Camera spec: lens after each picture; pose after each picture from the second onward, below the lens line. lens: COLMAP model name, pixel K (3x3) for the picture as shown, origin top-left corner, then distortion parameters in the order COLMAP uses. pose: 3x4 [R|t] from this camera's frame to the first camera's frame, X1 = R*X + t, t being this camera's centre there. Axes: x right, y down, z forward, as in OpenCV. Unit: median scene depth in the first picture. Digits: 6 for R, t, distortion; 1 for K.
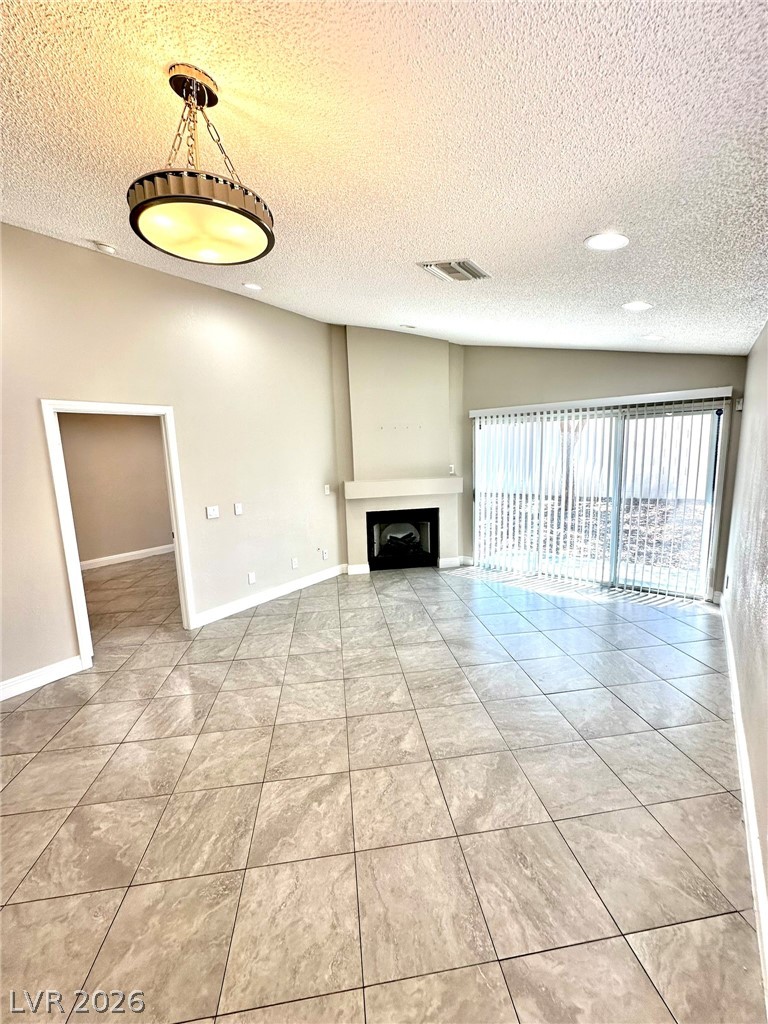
lens RADIAL K [[408.0, 0, 385.1], [0, 408.0, 513.4], [0, 0, 1]] dist [-0.002960, 0.000026]
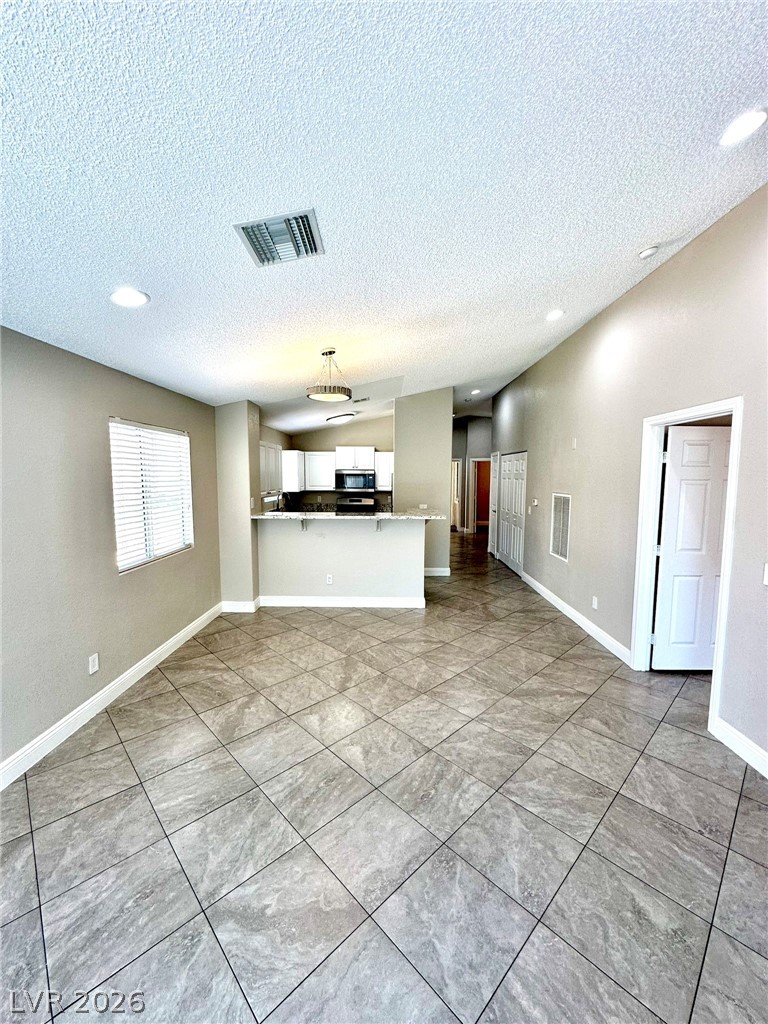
lens RADIAL K [[409.6, 0, 384.2], [0, 409.6, 511.3], [0, 0, 1]] dist [-0.004999, 0.001078]
pose [[-0.807035, 0.080777, -0.584952, 0.237971], [-0.071860, 0.969802, 0.233065, -0.137309], [0.586114, 0.230126, -0.776860, 0.847930]]
